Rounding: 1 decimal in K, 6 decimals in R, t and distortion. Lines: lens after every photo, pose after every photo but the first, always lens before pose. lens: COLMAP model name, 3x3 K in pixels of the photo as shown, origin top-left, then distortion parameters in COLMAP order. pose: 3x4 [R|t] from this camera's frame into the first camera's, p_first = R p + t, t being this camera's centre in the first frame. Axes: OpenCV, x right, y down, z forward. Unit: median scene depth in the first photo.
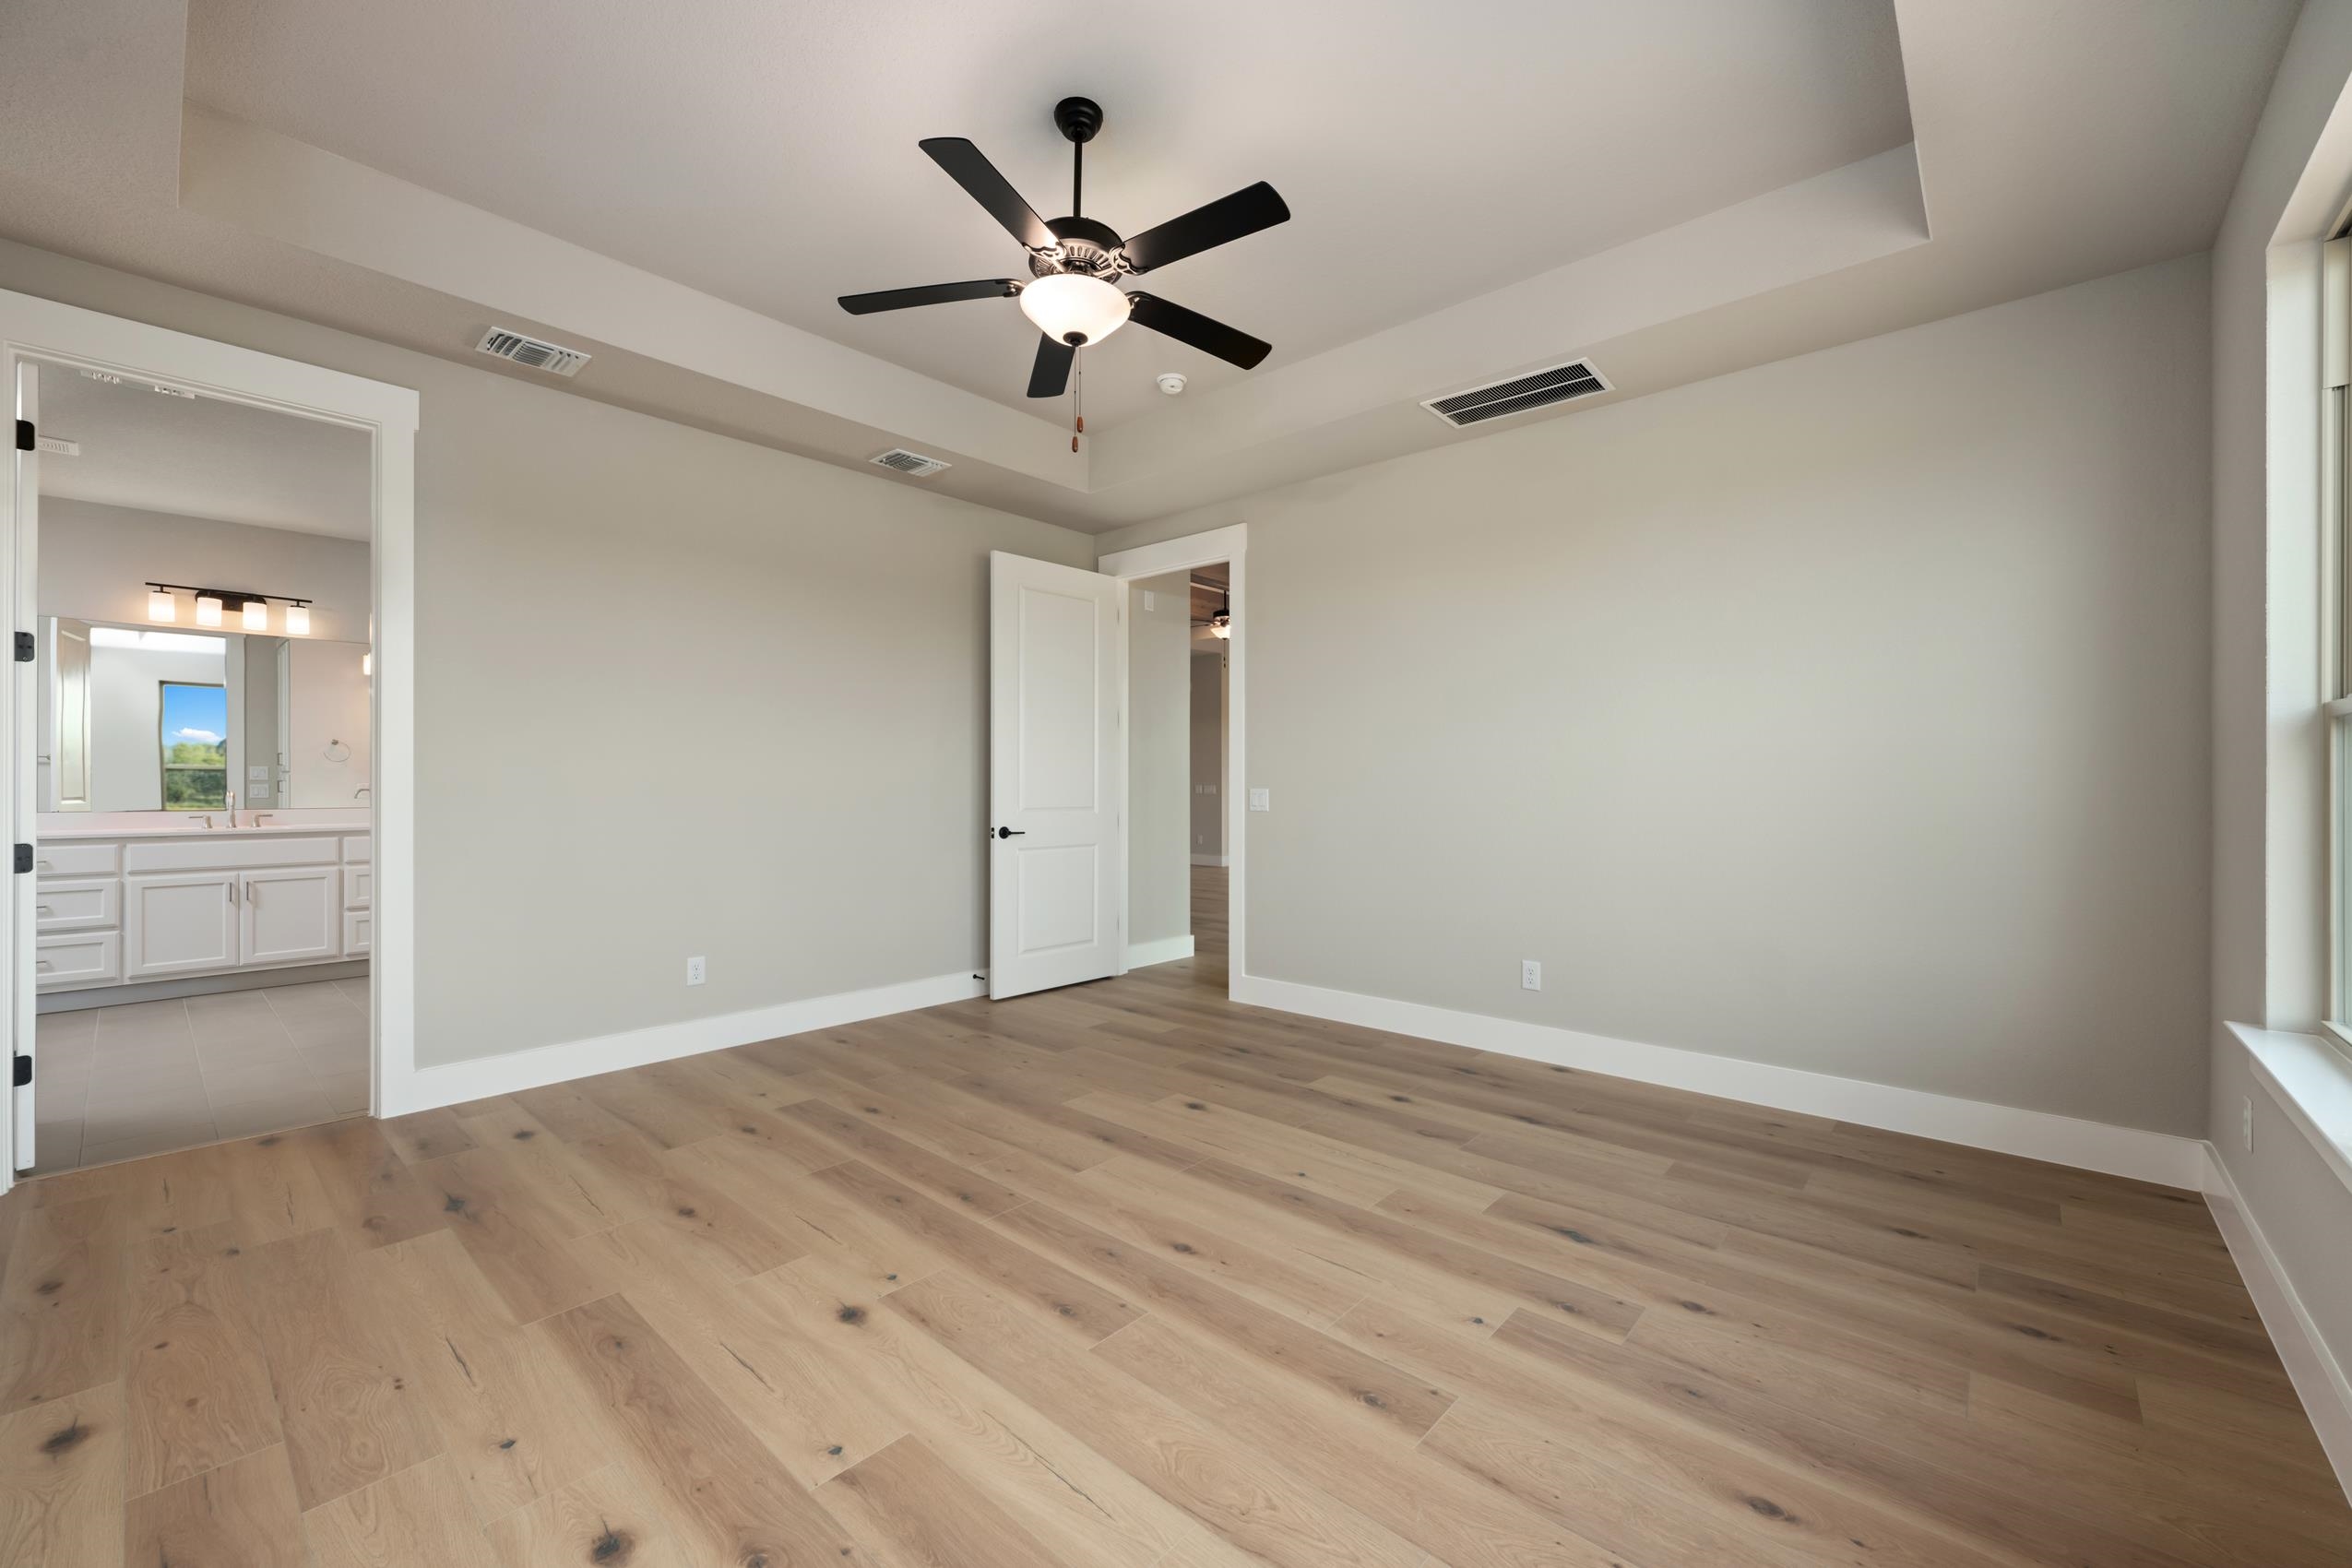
lens RADIAL K [[940.0, 0, 1181.5], [0, 940.0, 786.2], [0, 0, 1]] dist [-0.000371, -0.000045]
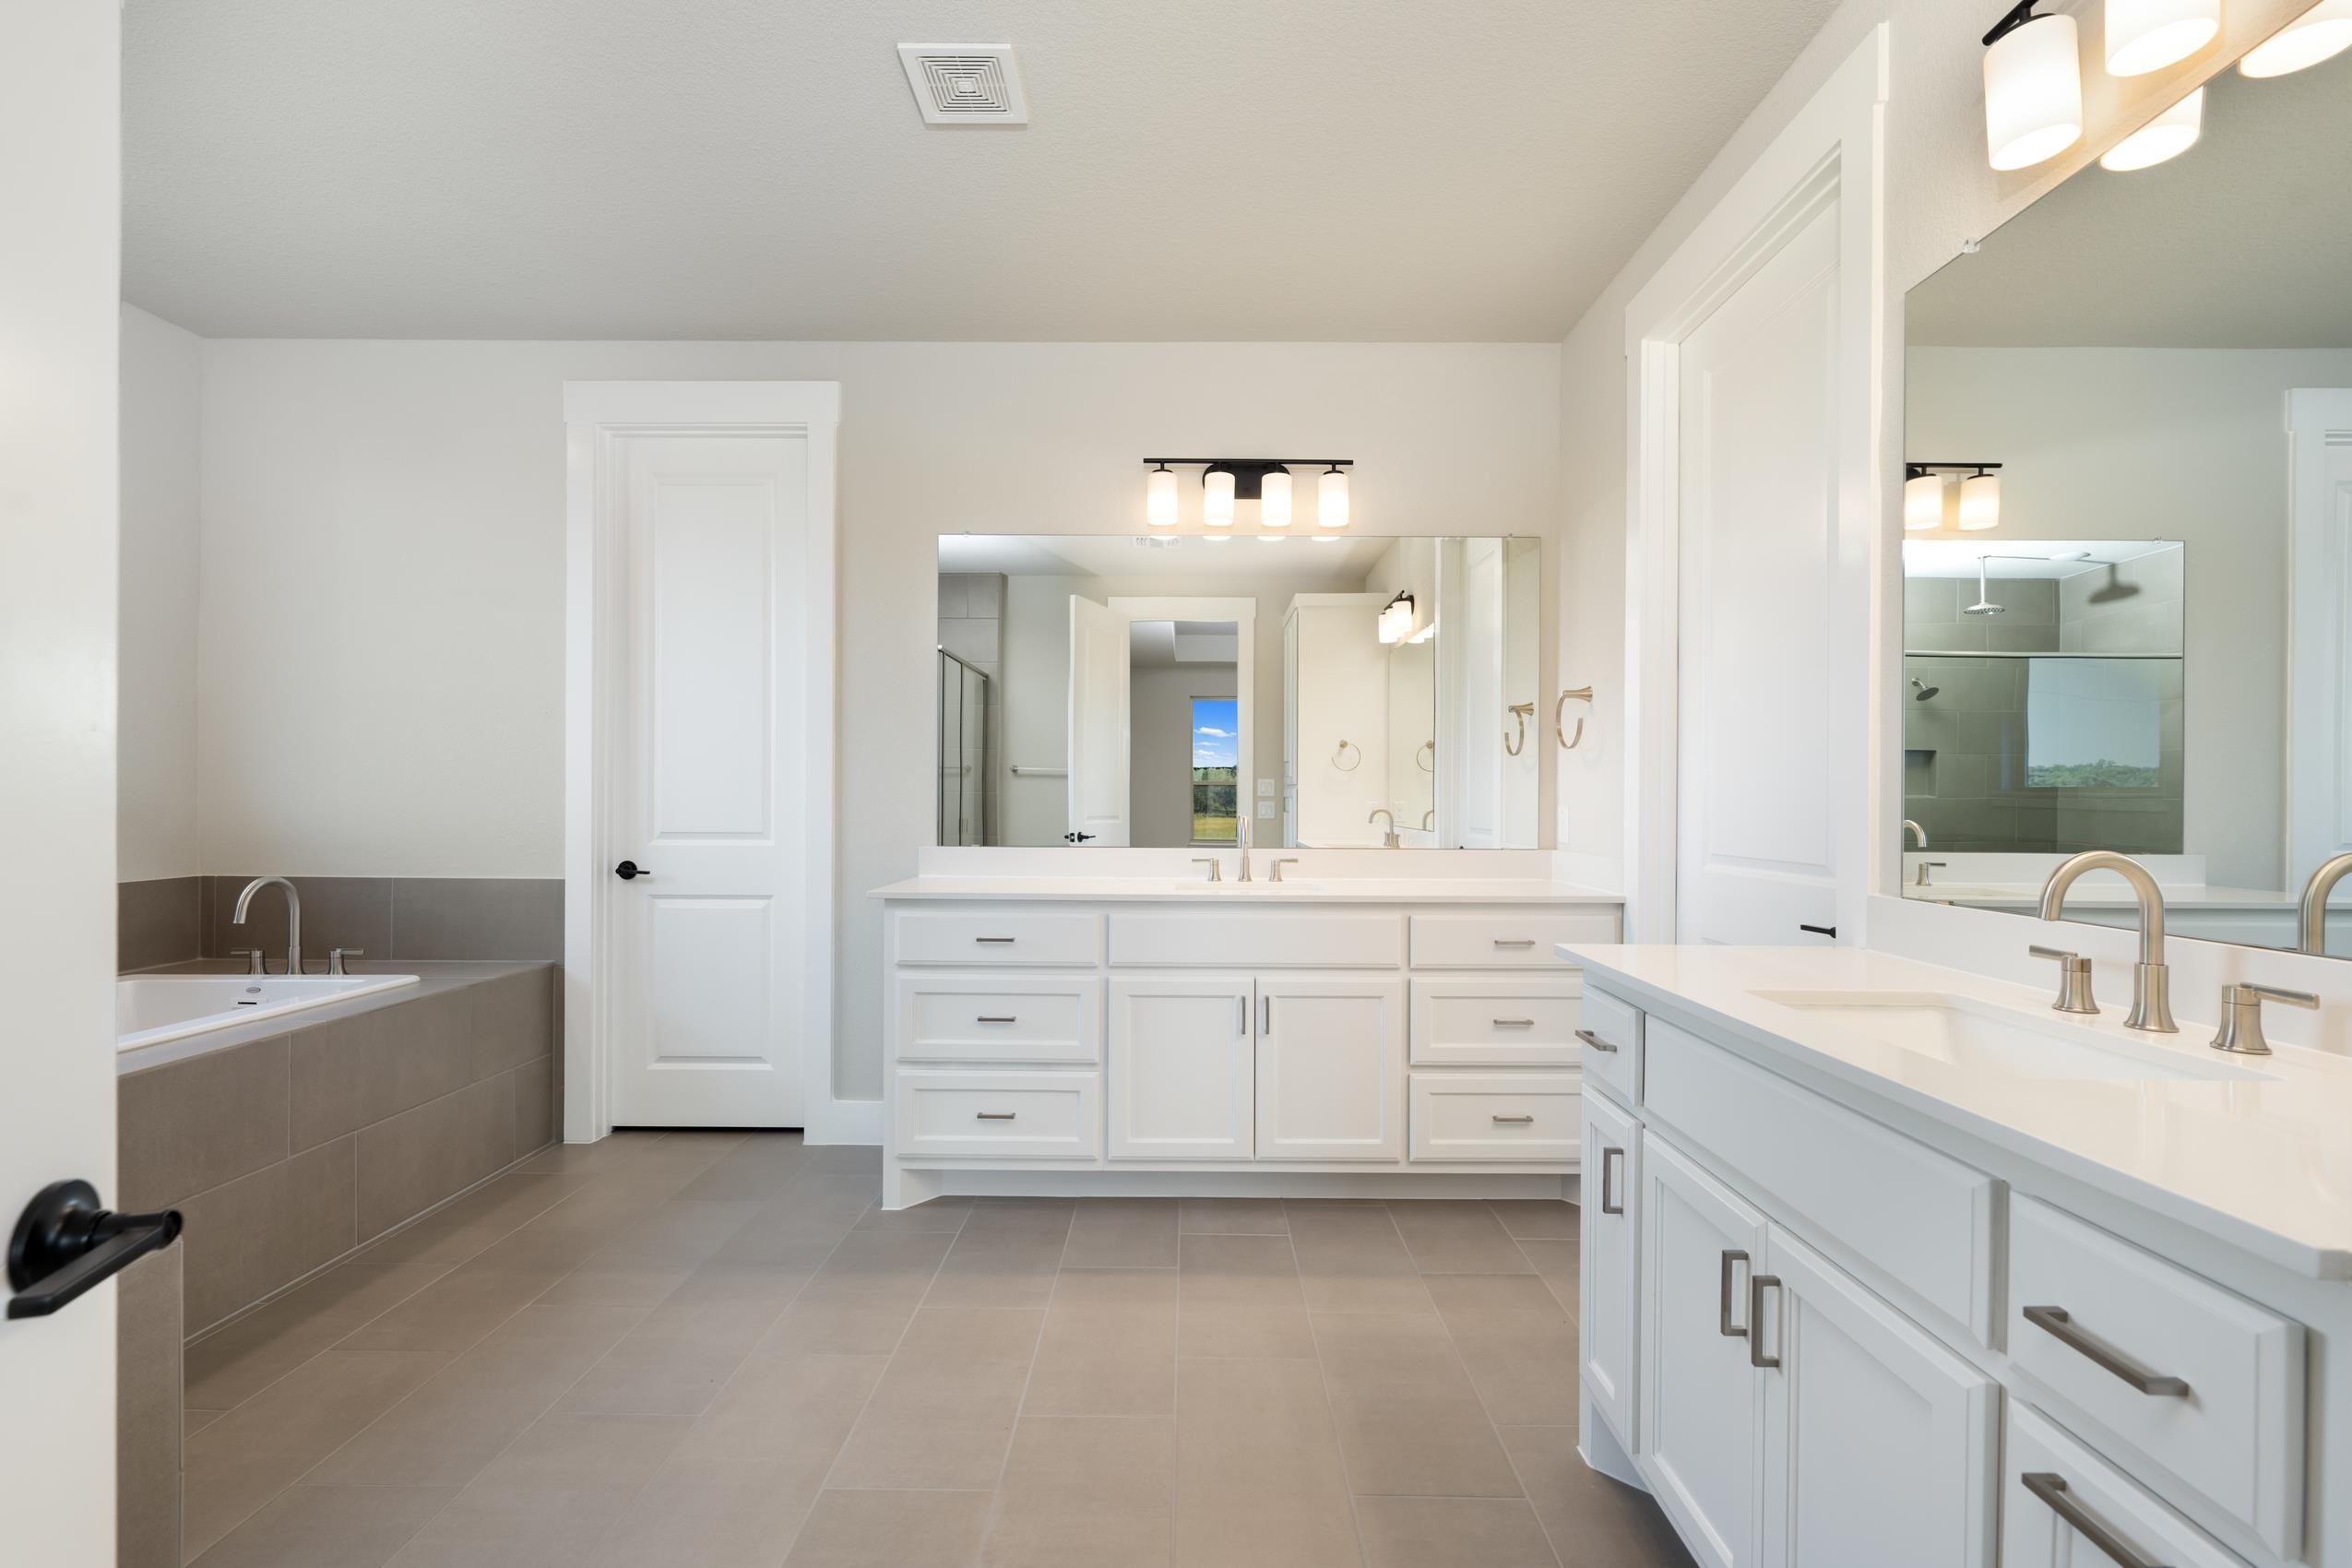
lens RADIAL K [[971.7, 0, 1179.2], [0, 971.7, 799.9], [0, 0, 1]] dist [-0.011041, -0.000148]
pose [[0.658359, 0.001615, -0.752702, -0.577835], [-0.005296, 0.999983, -0.002488, -0.001774], [0.752685, 0.005624, 0.658357, 0.566125]]
